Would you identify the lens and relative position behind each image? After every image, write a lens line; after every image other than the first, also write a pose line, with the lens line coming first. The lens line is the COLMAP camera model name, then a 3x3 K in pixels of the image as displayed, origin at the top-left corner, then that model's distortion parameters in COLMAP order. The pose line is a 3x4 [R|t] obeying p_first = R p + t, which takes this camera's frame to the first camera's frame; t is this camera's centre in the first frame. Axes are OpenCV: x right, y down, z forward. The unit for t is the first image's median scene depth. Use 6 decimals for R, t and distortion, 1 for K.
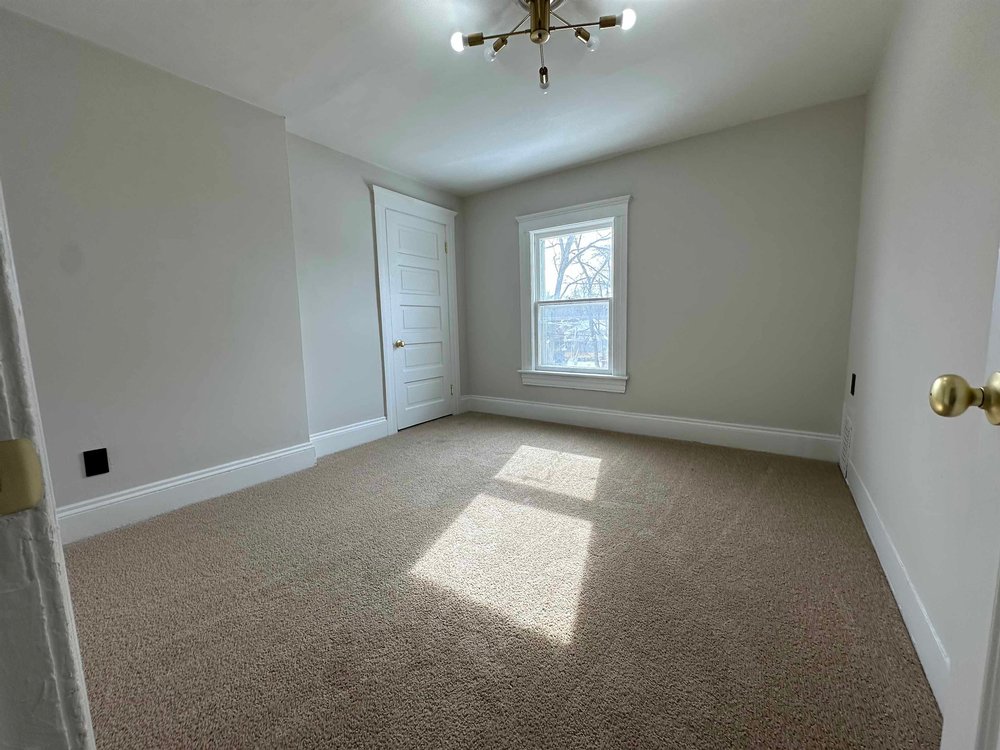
lens RADIAL K [[399.6, 0, 497.5], [0, 399.6, 373.9], [0, 0, 1]] dist [-0.003090, -0.000245]
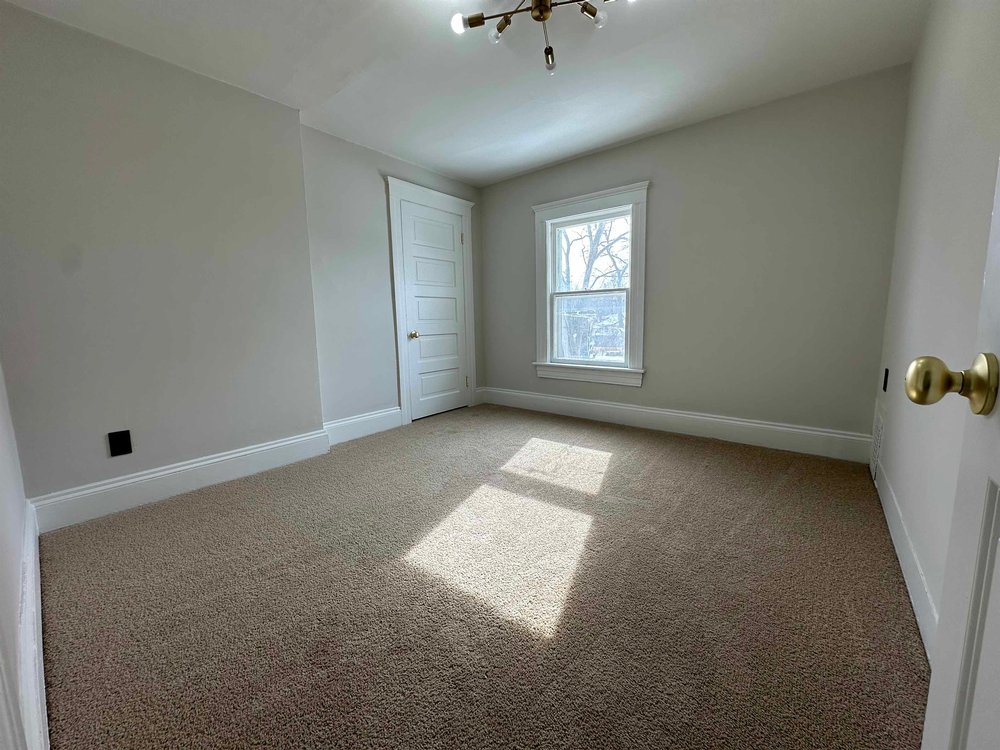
lens RADIAL K [[399.6, 0, 497.9], [0, 399.6, 374.0], [0, 0, 1]] dist [-0.003090, -0.000245]
pose [[0.997523, 0.012482, -0.069224, 0.066263], [-0.011412, 0.999810, 0.015830, 0.009638], [0.069409, -0.015001, 0.997476, 0.014728]]
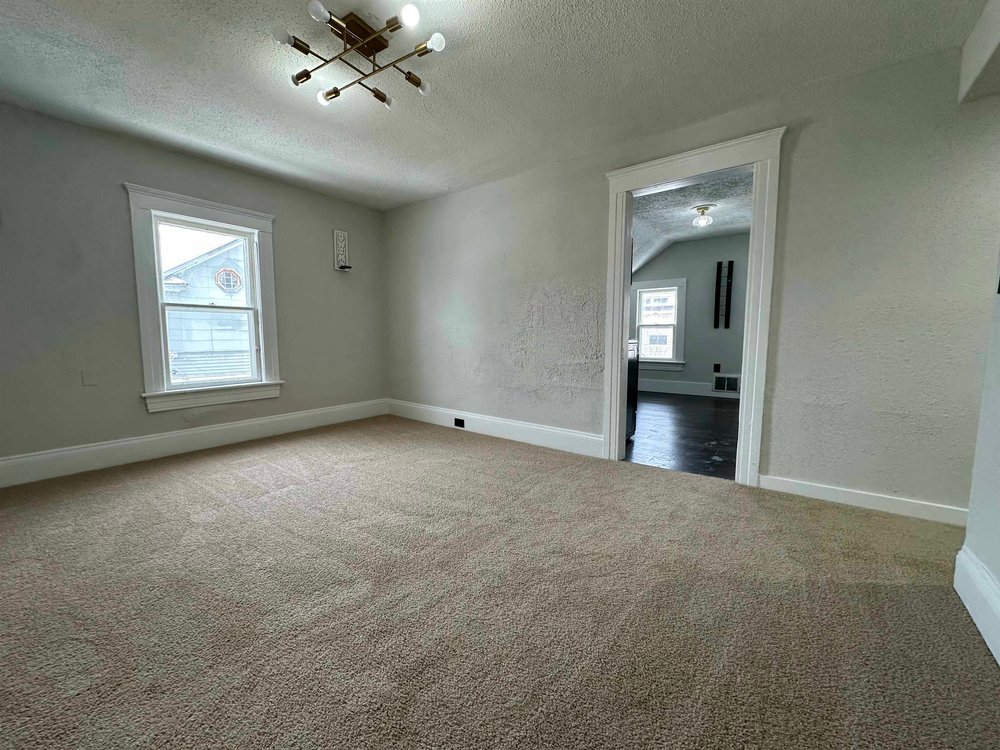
lens RADIAL K [[399.6, 0, 497.1], [0, 399.6, 372.5], [0, 0, 1]] dist [-0.003090, -0.000245]
pose [[-0.029531, -0.084546, 0.995982, -1.357237], [0.106263, 0.990504, 0.087231, -0.084124], [-0.993899, 0.108412, -0.020267, 0.745360]]
